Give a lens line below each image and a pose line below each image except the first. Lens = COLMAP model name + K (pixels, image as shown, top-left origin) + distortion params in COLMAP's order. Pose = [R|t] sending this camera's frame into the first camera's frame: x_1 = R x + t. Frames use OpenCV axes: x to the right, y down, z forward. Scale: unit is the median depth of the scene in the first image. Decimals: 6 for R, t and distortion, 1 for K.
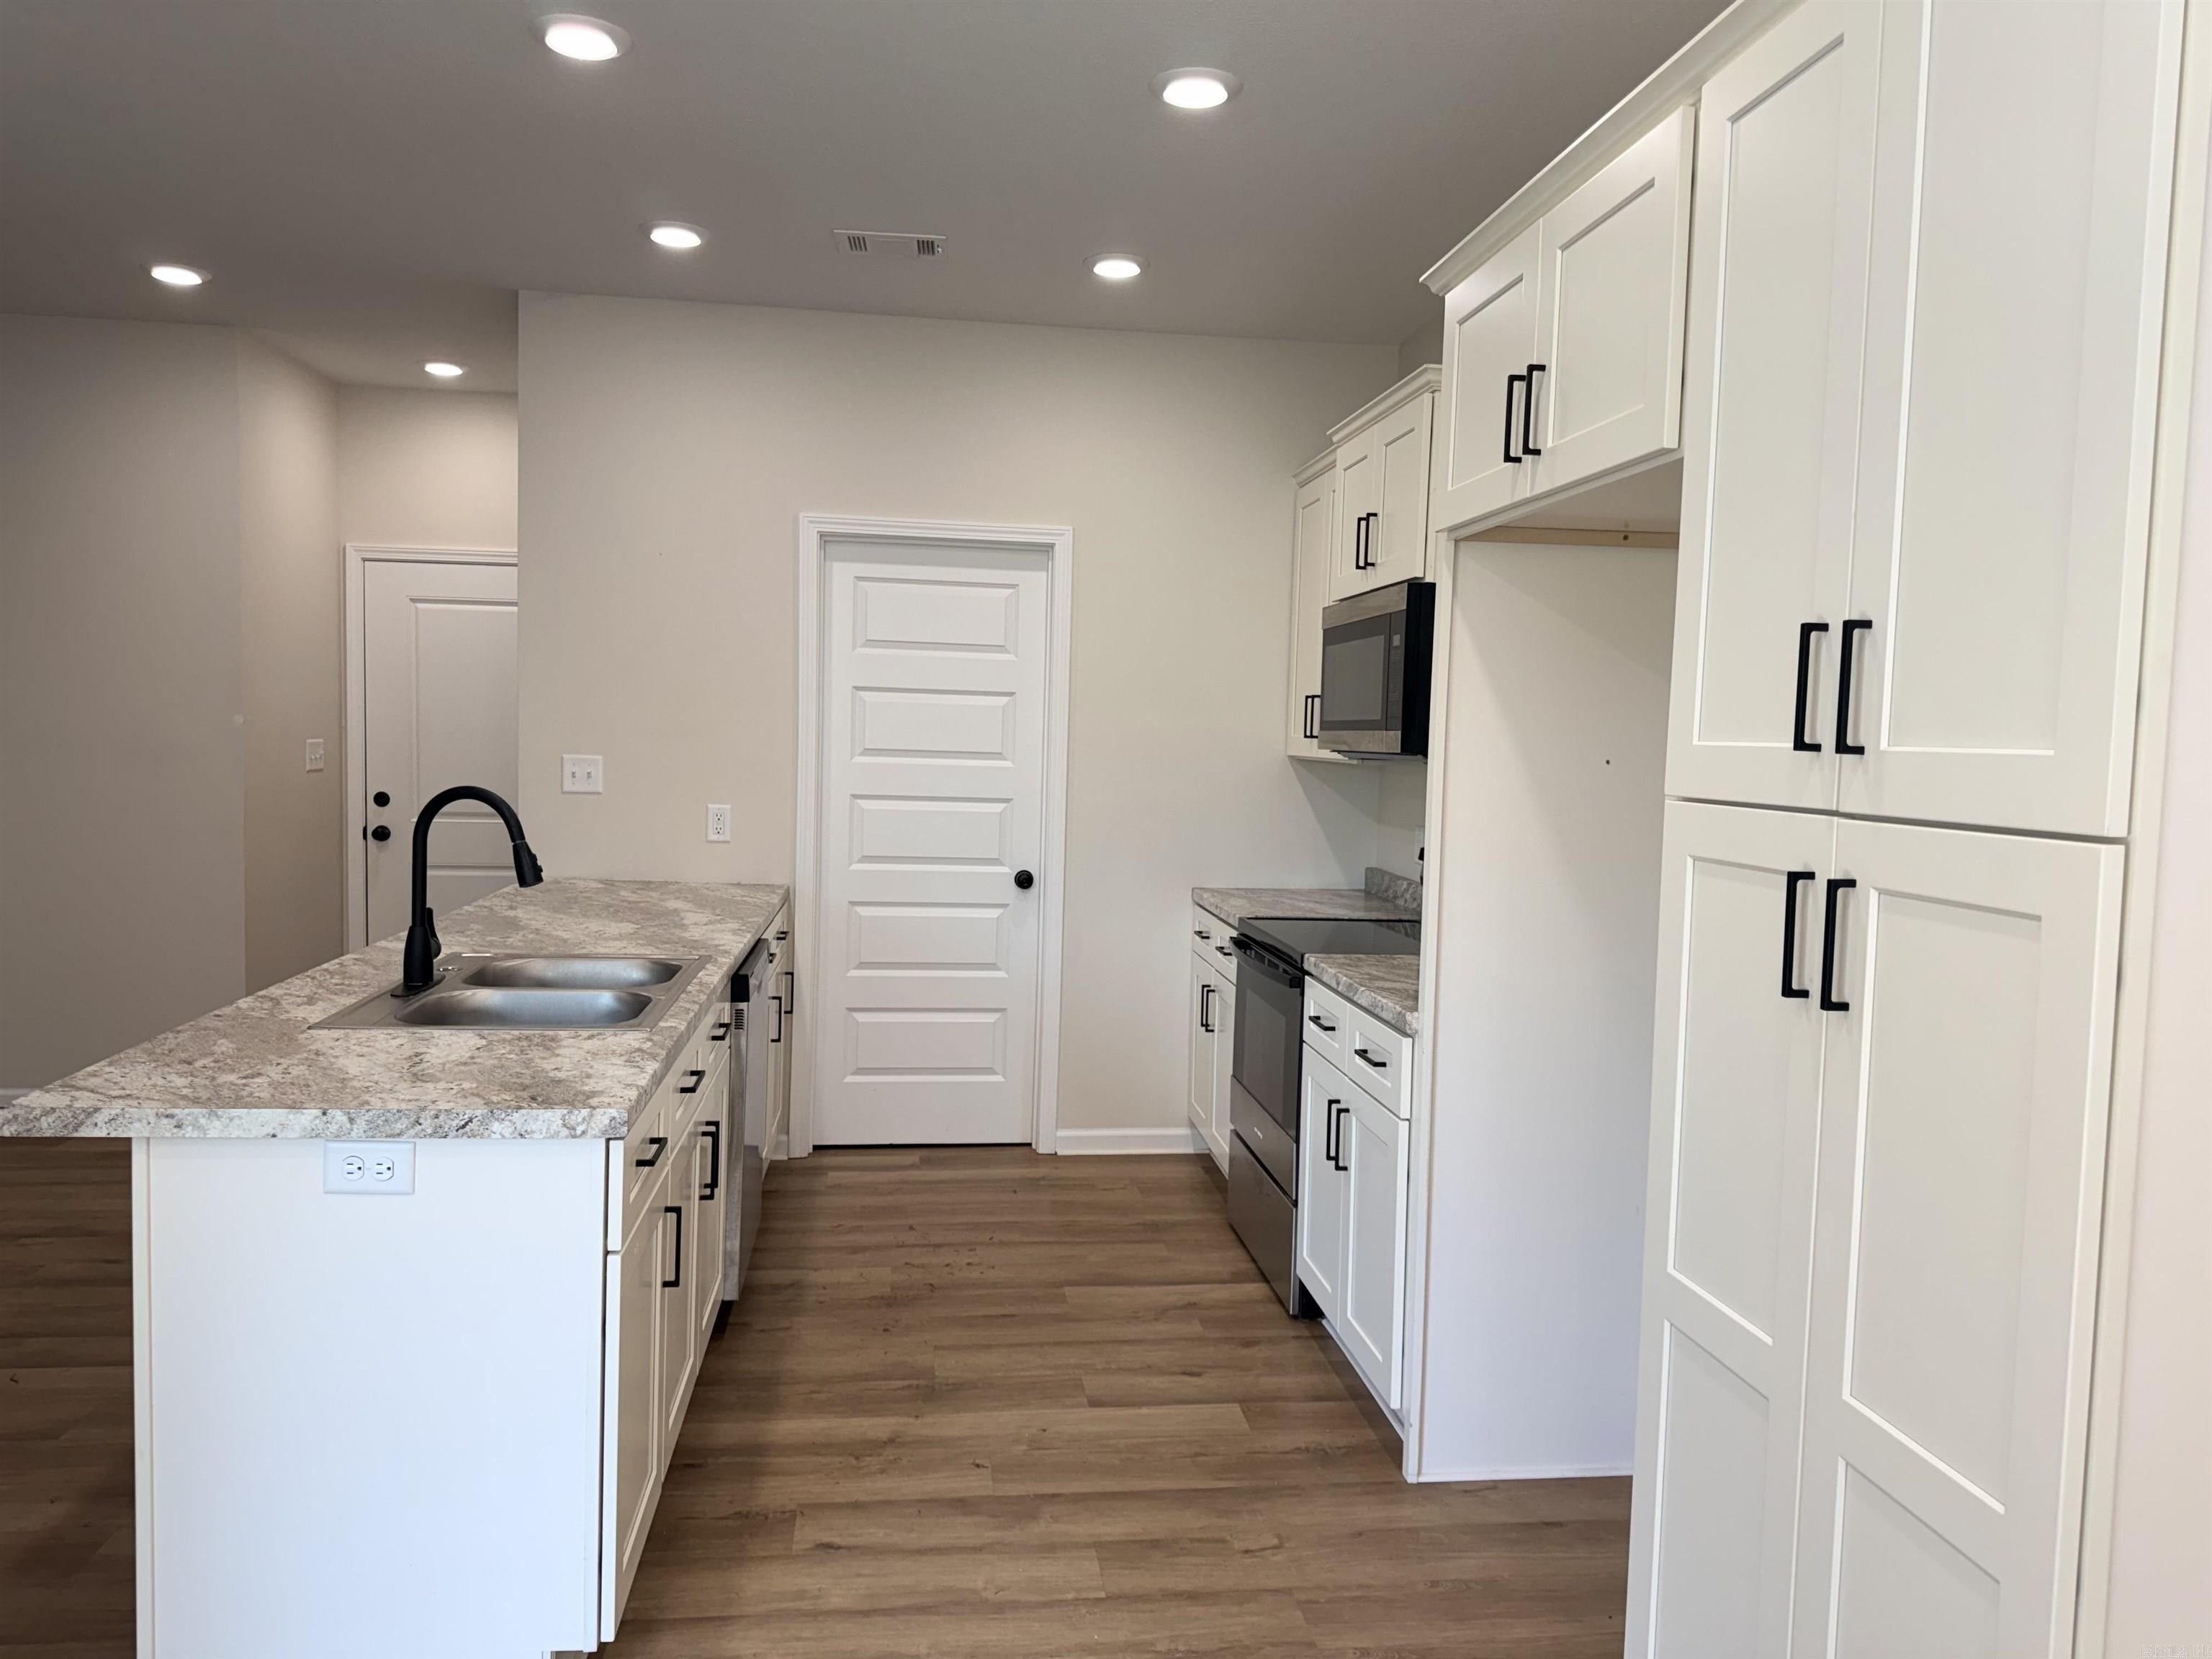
lens RADIAL K [[1546.6, 0, 1106.0], [0, 1546.6, 829.5], [0, 0, 1]] dist [0.097215, -0.108253]
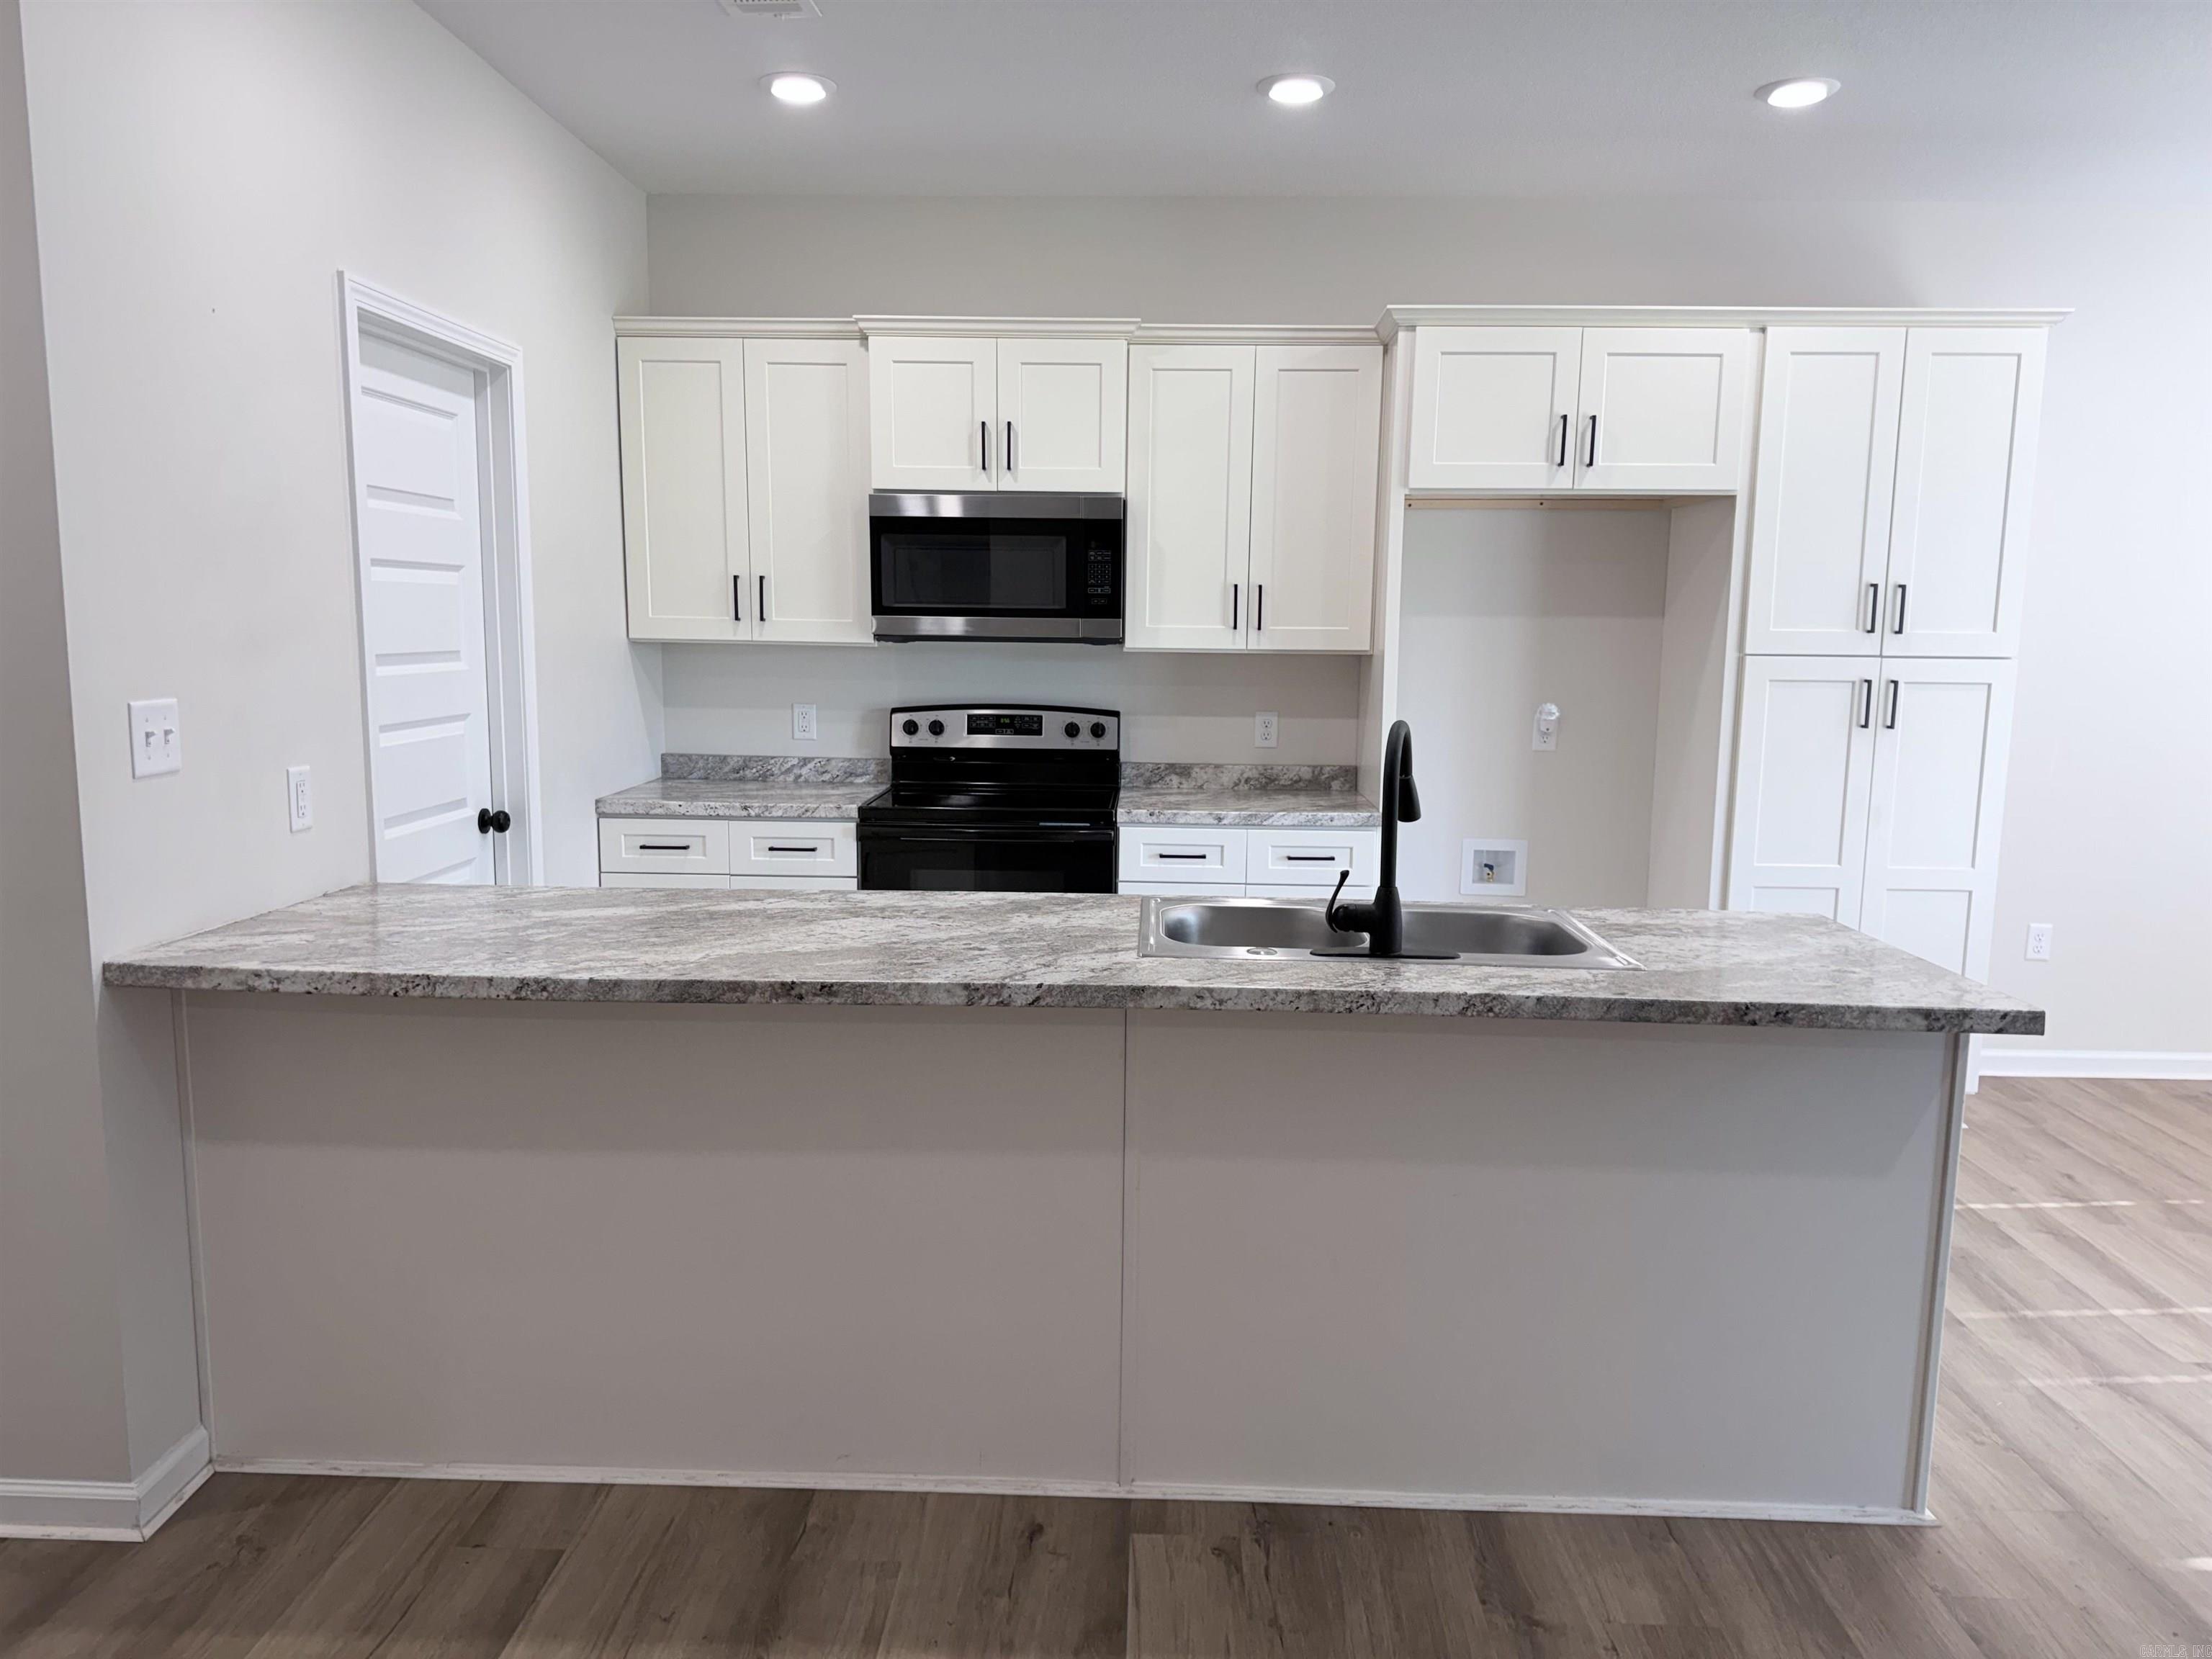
lens RADIAL K [[1546.6, 0, 1106.0], [0, 1546.6, 829.5], [0, 0, 1]] dist [0.097215, -0.108253]
pose [[0.154694, -0.160872, 0.974777, -0.932128], [0.055472, 0.986512, 0.154005, -0.079660], [-0.986404, 0.030250, 0.161531, 0.731147]]
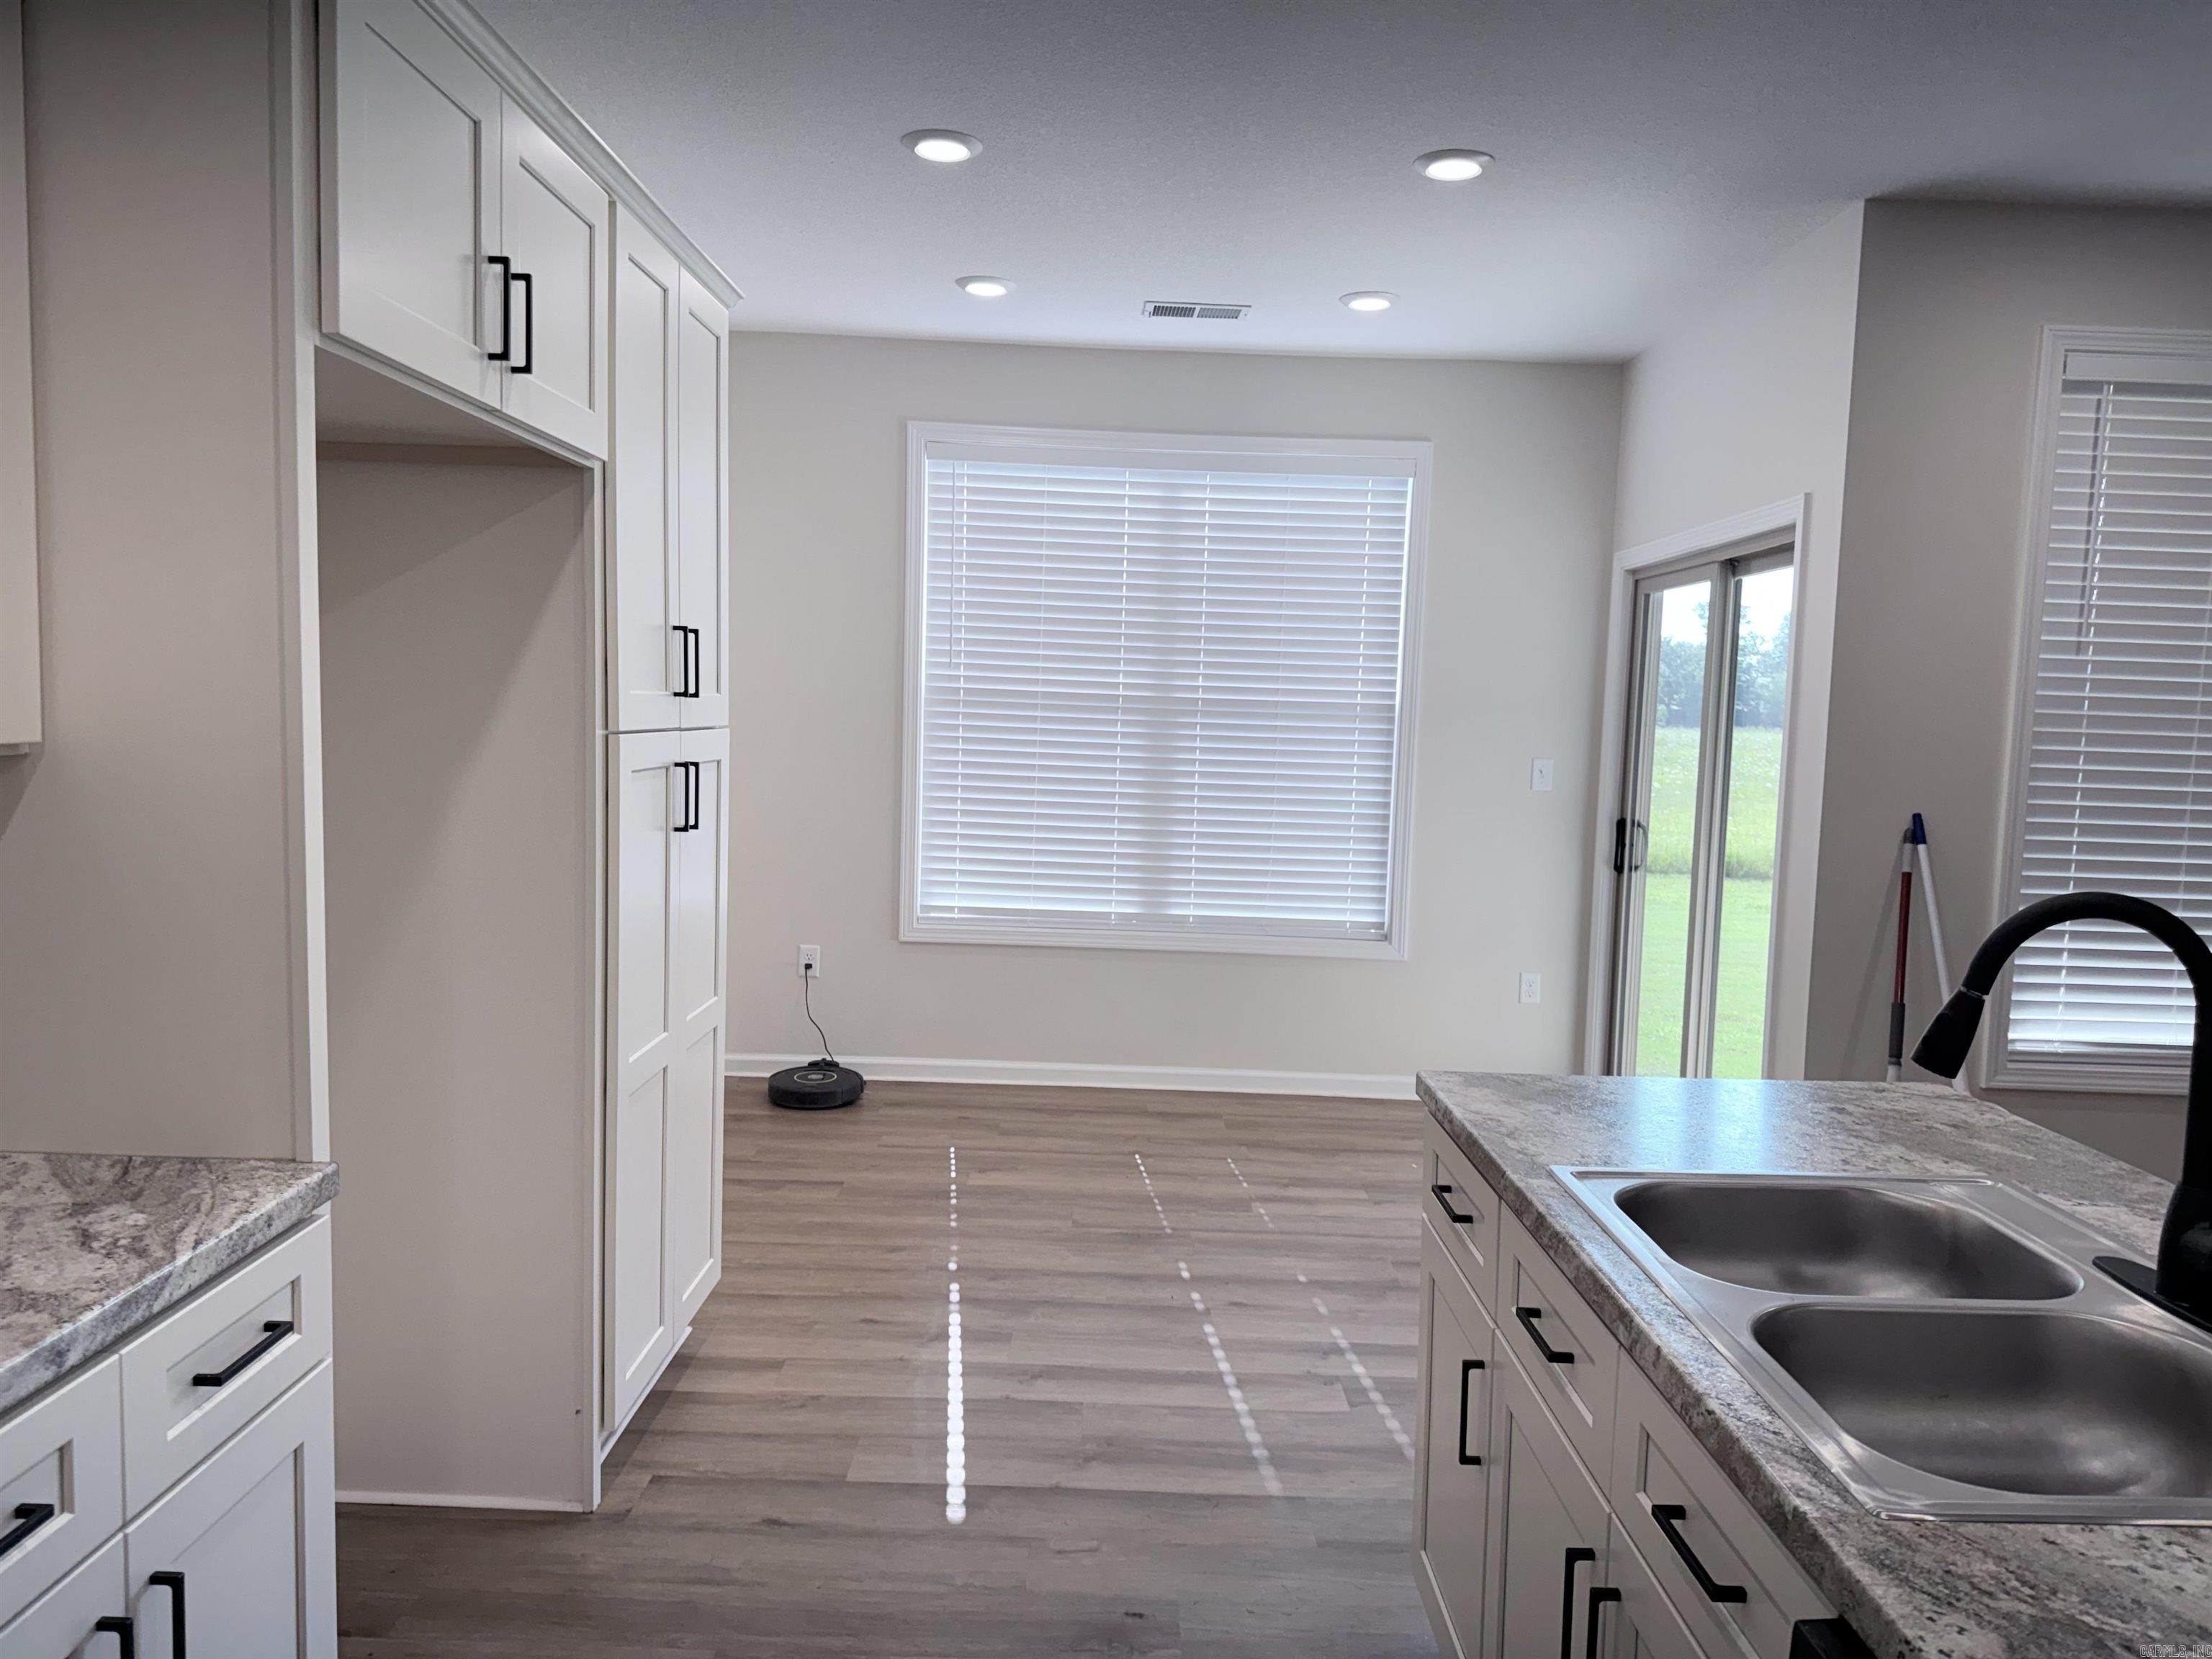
lens RADIAL K [[1546.6, 0, 1106.0], [0, 1546.6, 829.5], [0, 0, 1]] dist [0.097215, -0.108253]
pose [[-0.990309, -0.067404, 0.121432, -0.110475], [-0.049348, 0.988053, 0.146001, -0.073883], [-0.129822, 0.138593, -0.981803, 1.087683]]
